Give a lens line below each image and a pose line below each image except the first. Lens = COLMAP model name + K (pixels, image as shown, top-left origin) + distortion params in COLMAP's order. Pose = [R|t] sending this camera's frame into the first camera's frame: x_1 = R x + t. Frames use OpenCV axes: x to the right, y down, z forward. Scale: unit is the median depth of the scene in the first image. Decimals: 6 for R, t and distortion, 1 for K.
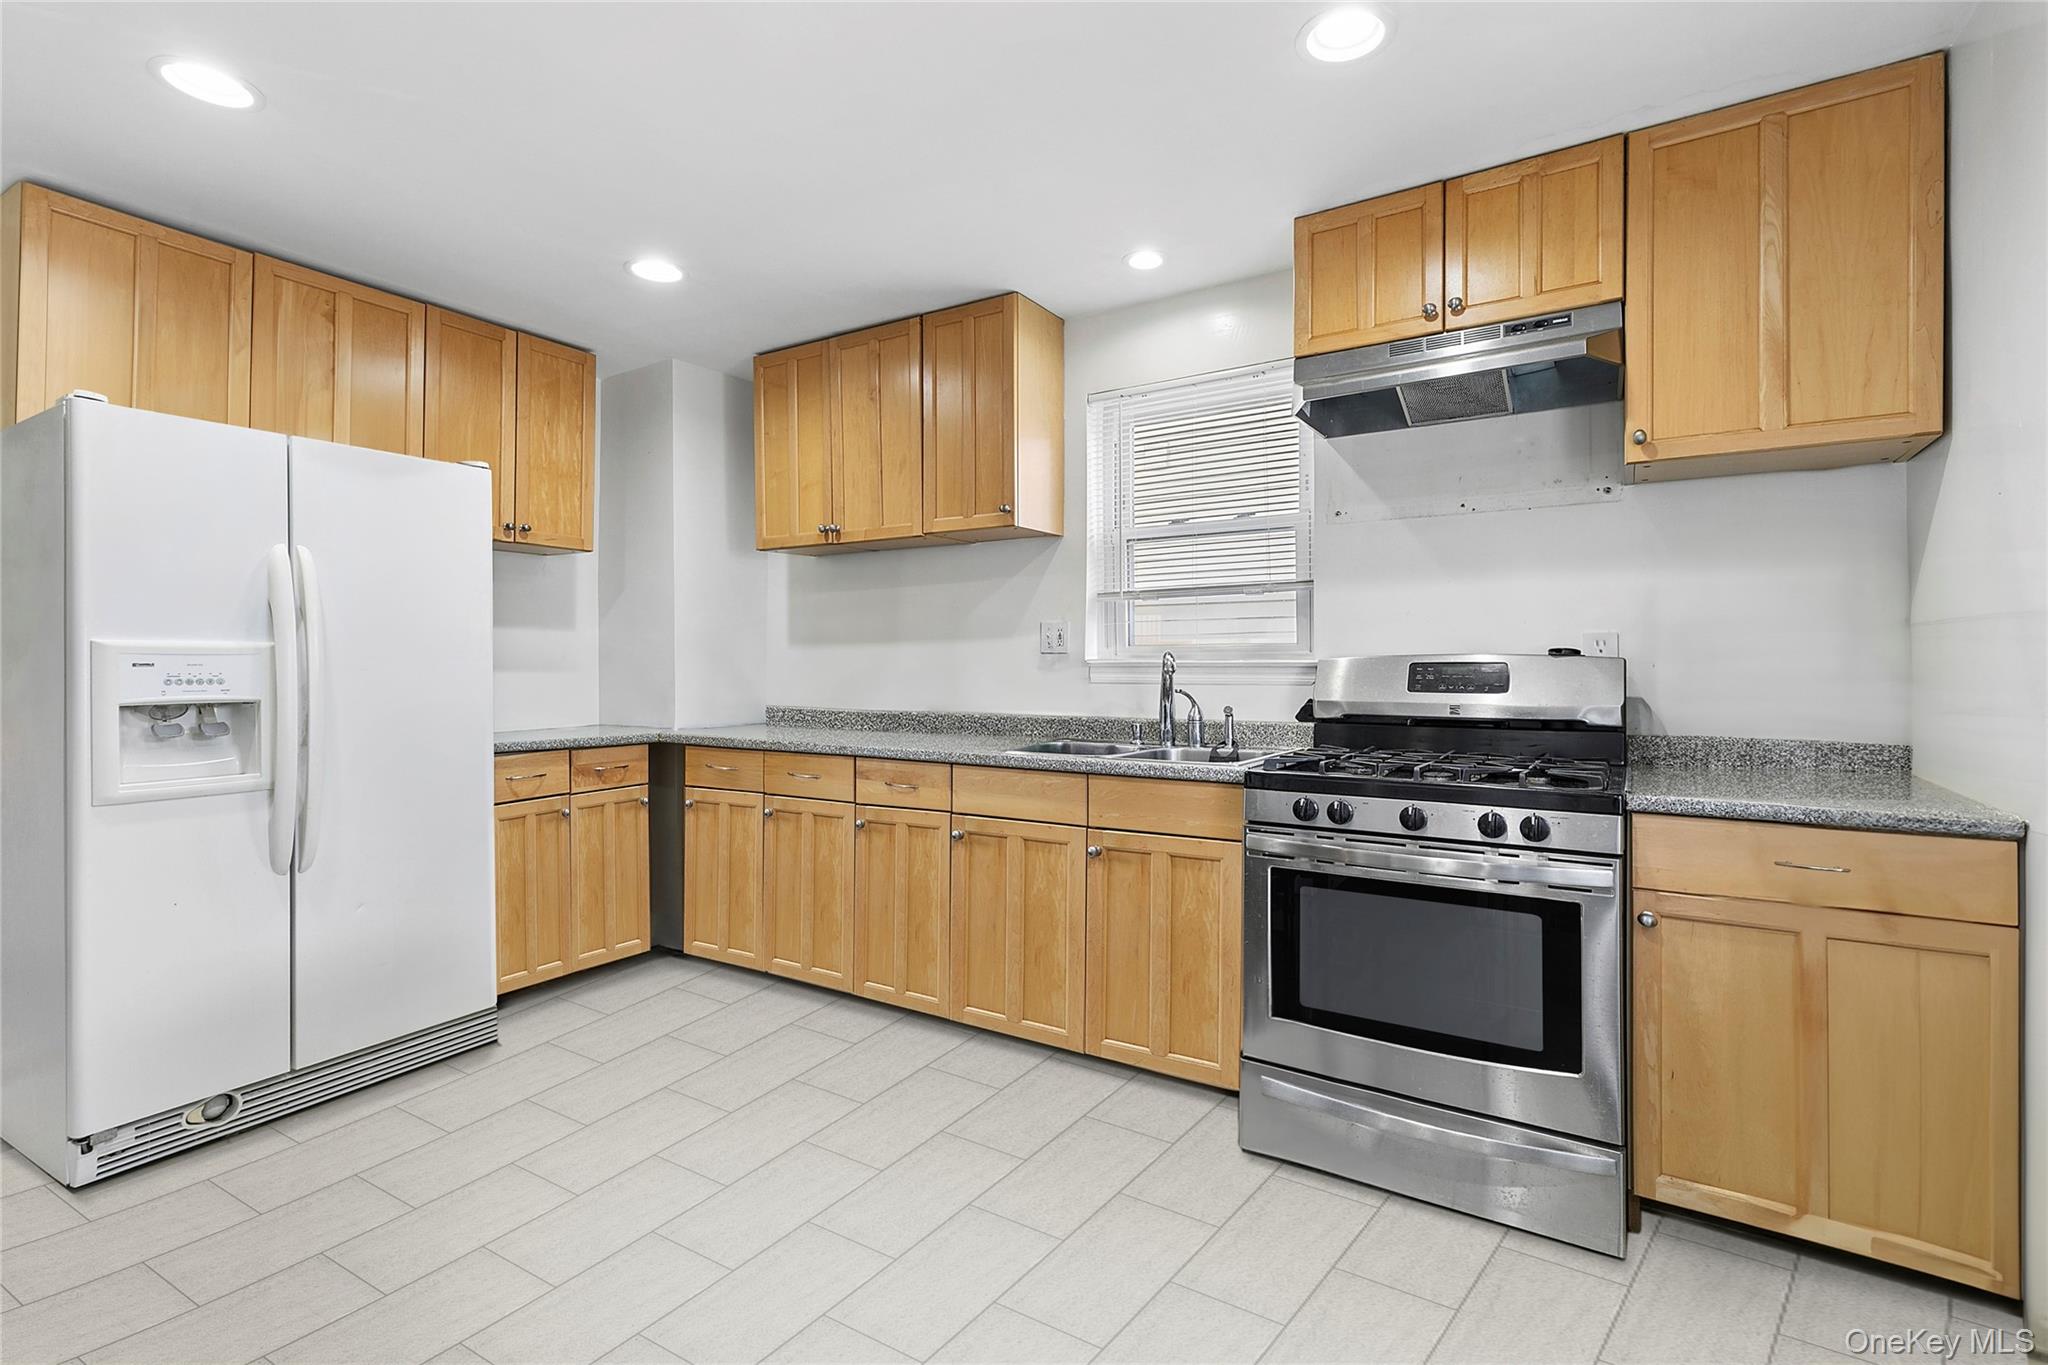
lens RADIAL K [[969.5, 0, 1019.5], [0, 969.5, 672.6], [0, 0, 1]] dist [-0.000479, -0.000292]
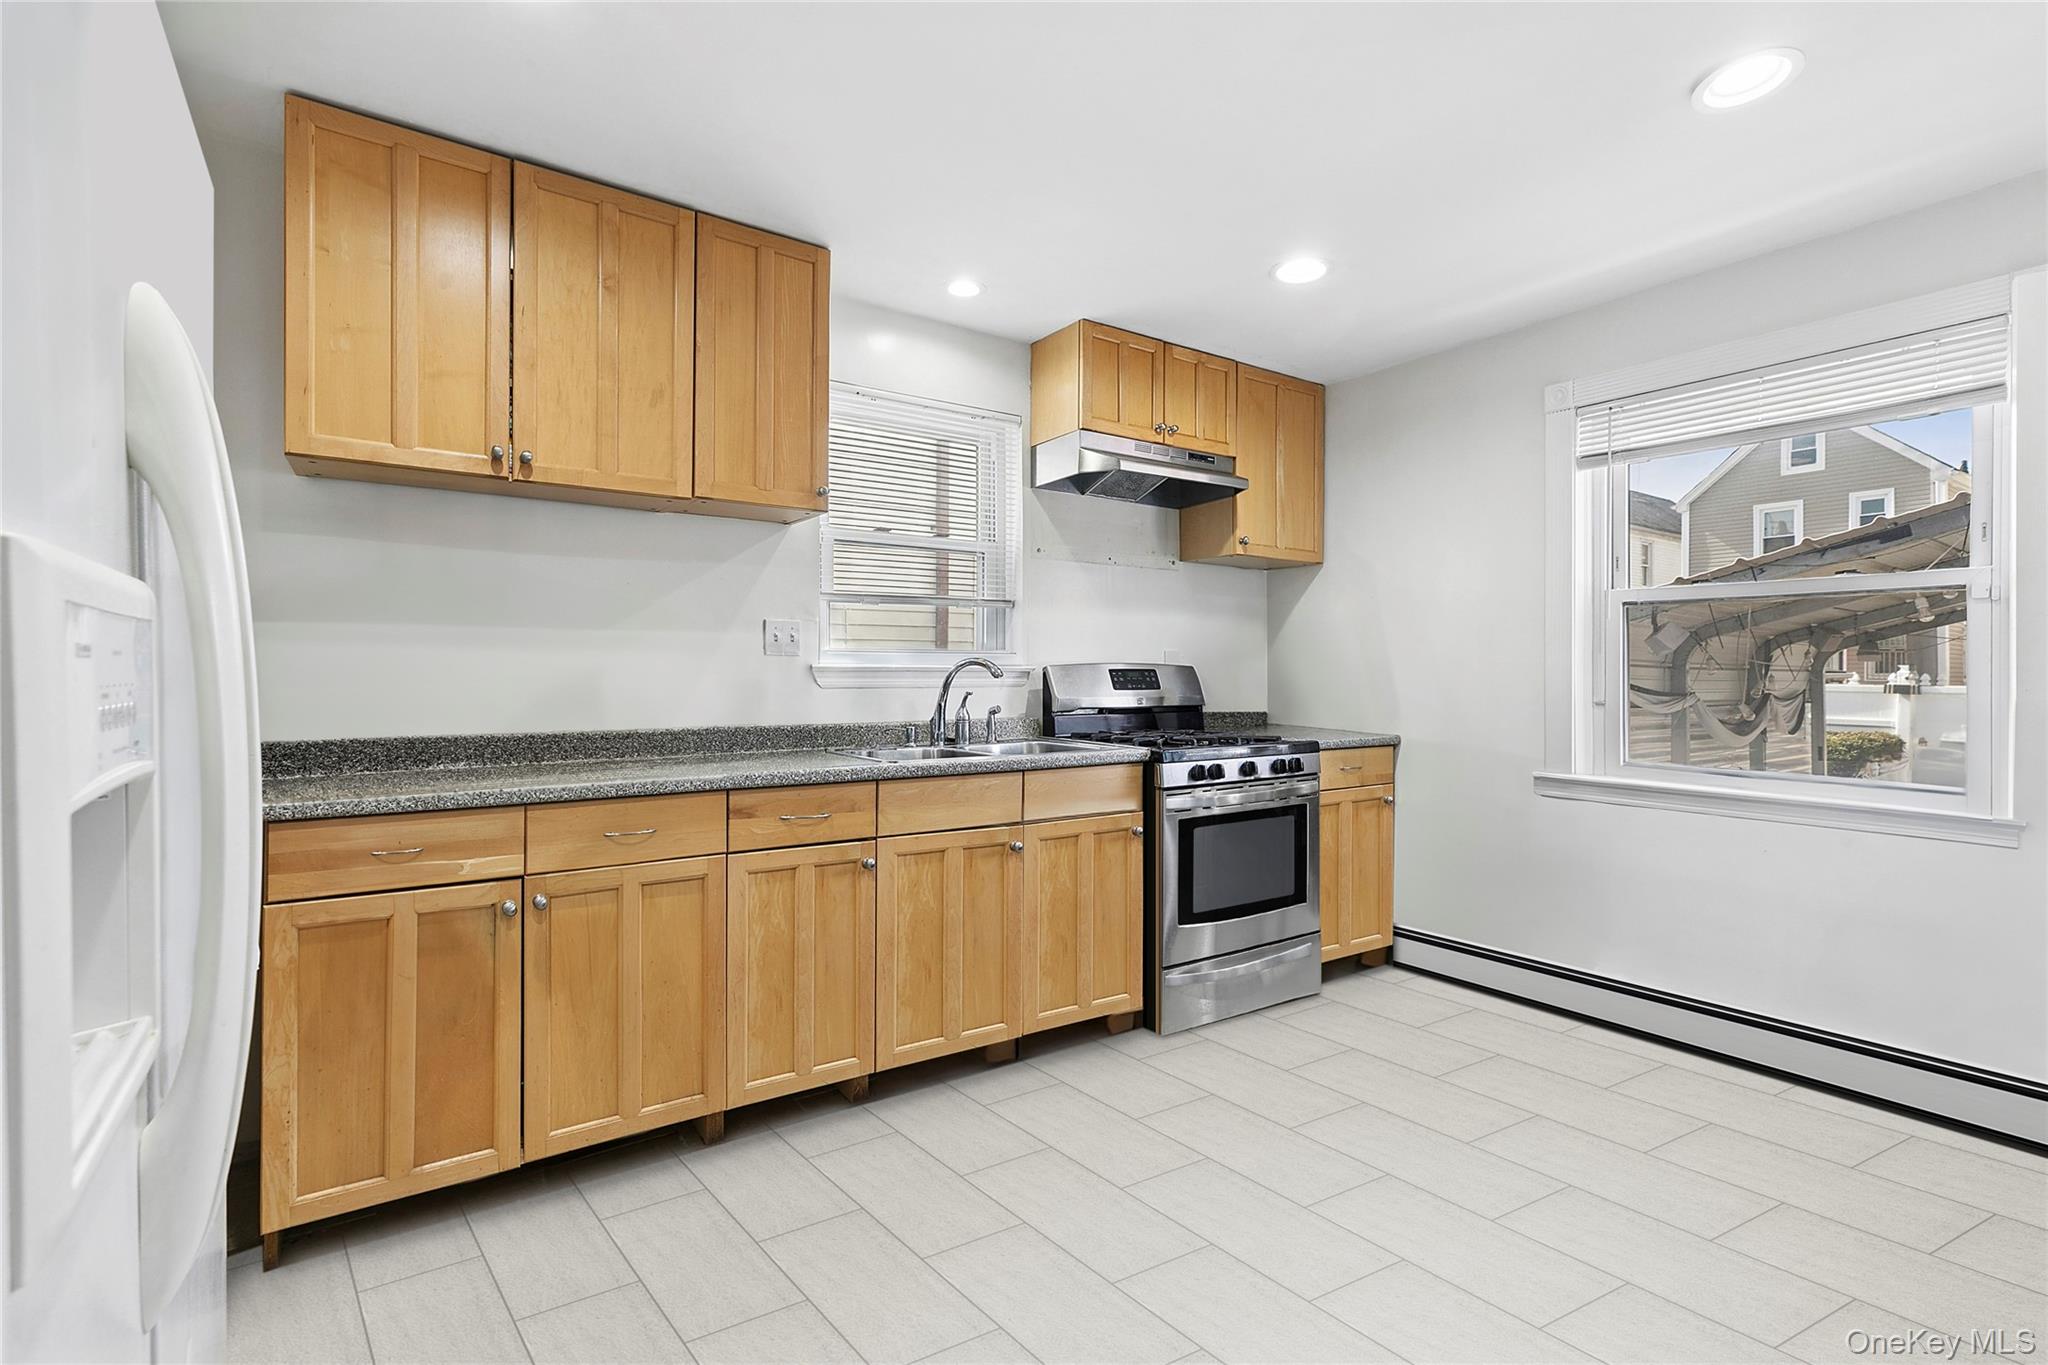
lens RADIAL K [[969.5, 0, 1016.2], [0, 969.5, 676.6], [0, 0, 1]] dist [-0.000479, -0.000292]
pose [[0.352320, -0.001455, 0.935878, -0.860950], [0.003795, 0.999993, 0.000126, 0.000368], [-0.935872, 0.003507, 0.352323, 0.583079]]
